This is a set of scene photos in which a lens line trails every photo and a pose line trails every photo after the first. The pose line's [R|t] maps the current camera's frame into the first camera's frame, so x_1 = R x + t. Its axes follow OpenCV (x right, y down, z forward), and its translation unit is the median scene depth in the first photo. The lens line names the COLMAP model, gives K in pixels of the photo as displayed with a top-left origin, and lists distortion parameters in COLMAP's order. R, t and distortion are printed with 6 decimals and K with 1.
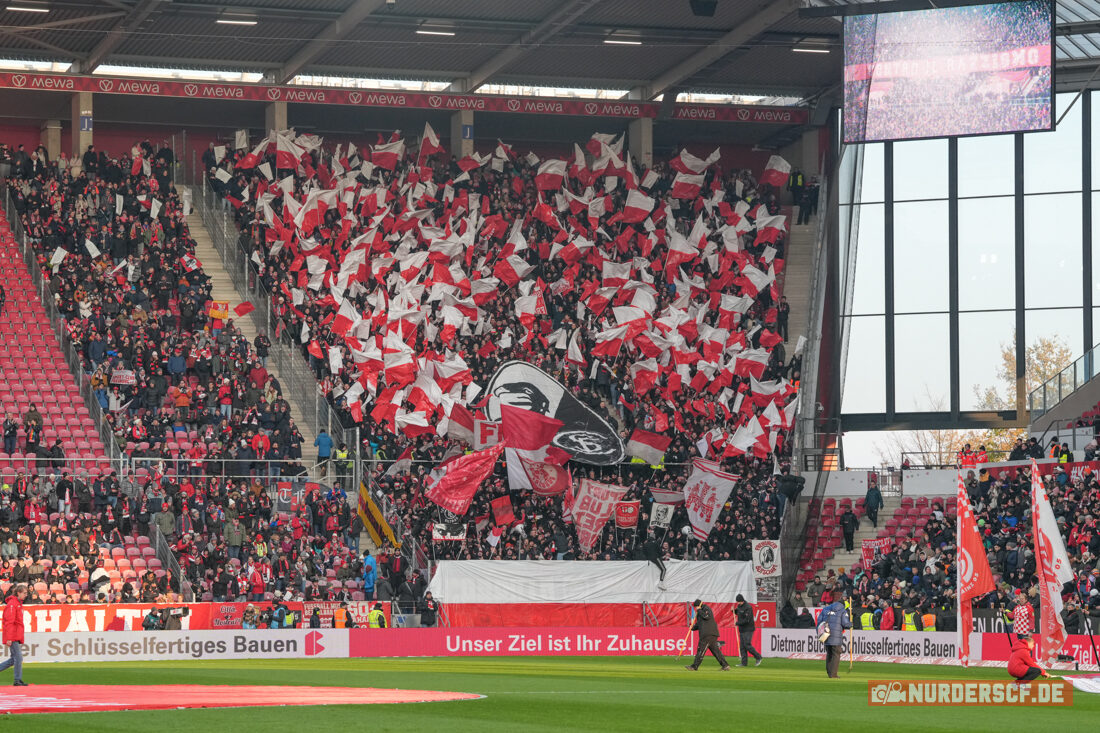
lens RADIAL K [[3696.0, 0, 521.1], [0, 3696.0, 350.9], [0, 0, 1]] dist [0.698088, 0.000000]
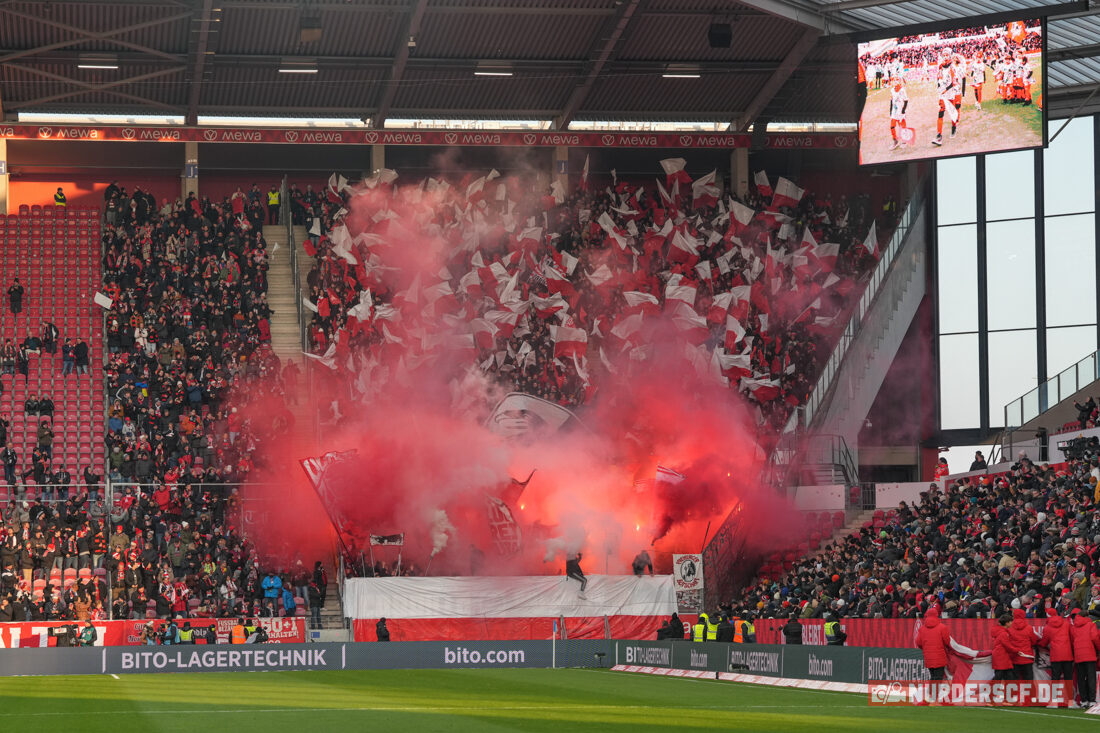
lens RADIAL K [[3390.3, 0, 547.5], [0, 3390.3, 371.7], [0, 0, 1]] dist [0.440803, 0.000000]
pose [[0.981552, -0.020416, -0.190101, 0.210697], [0.019889, 0.999791, -0.004677, 0.004181], [0.190156, 0.000810, 0.981753, 0.071930]]
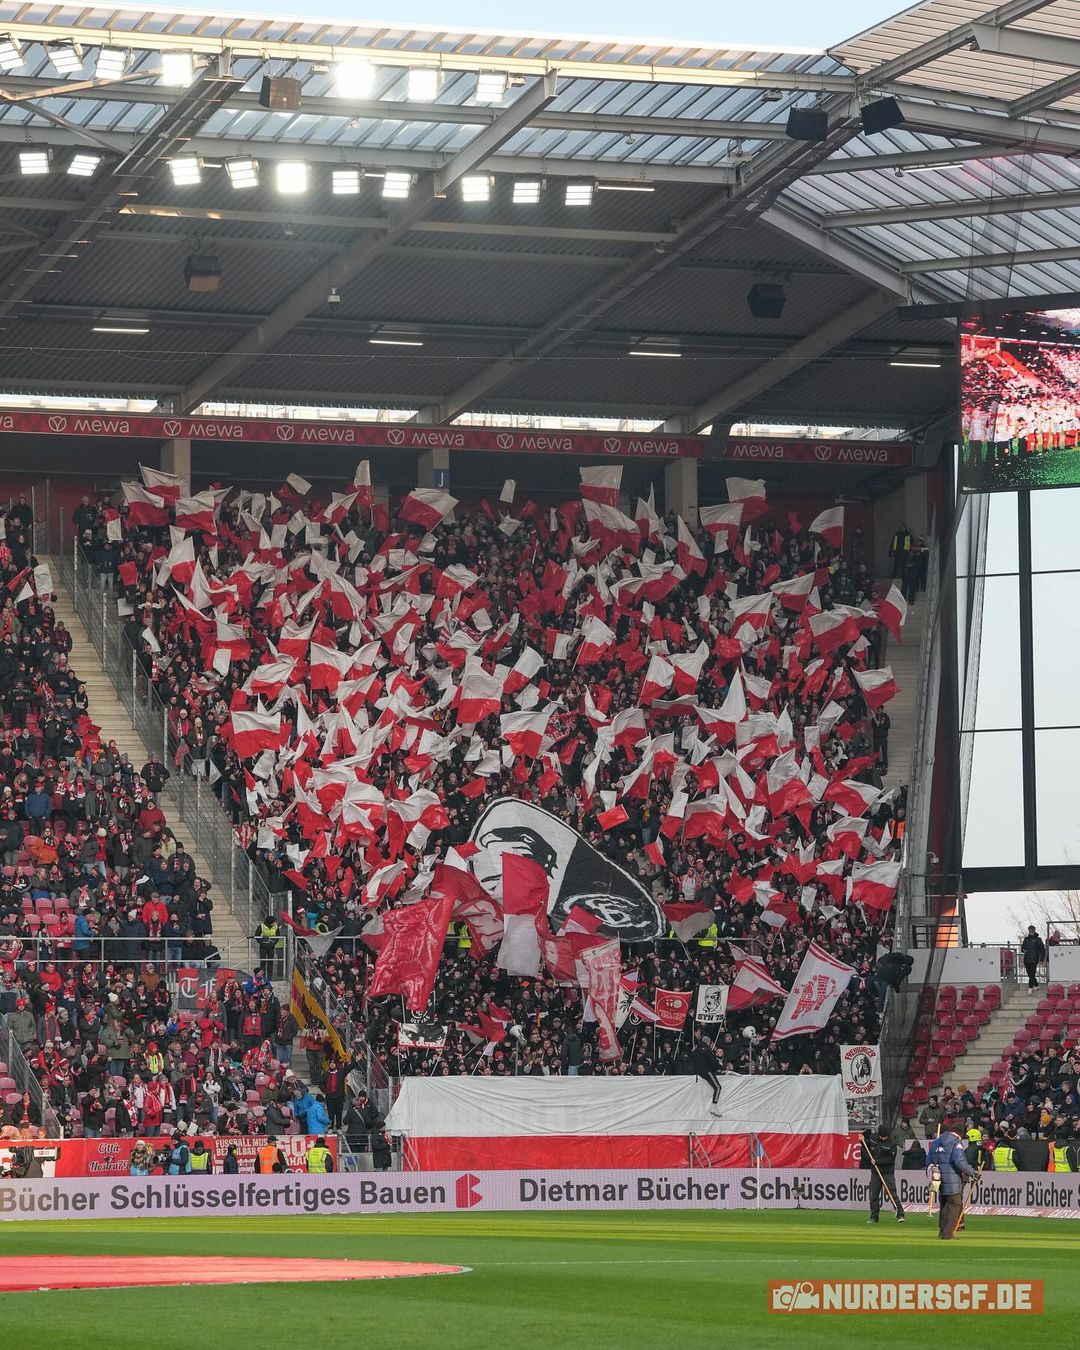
lens RADIAL K [[5156.1, 0, 536.1], [0, 5156.1, 616.5], [0, 0, 1]] dist [0.585871, 0.000000]
pose [[0.999943, -0.005767, 0.009026, -0.005104], [0.006052, 0.999470, -0.031976, -0.000105], [-0.008836, 0.032029, 0.999448, -0.001716]]
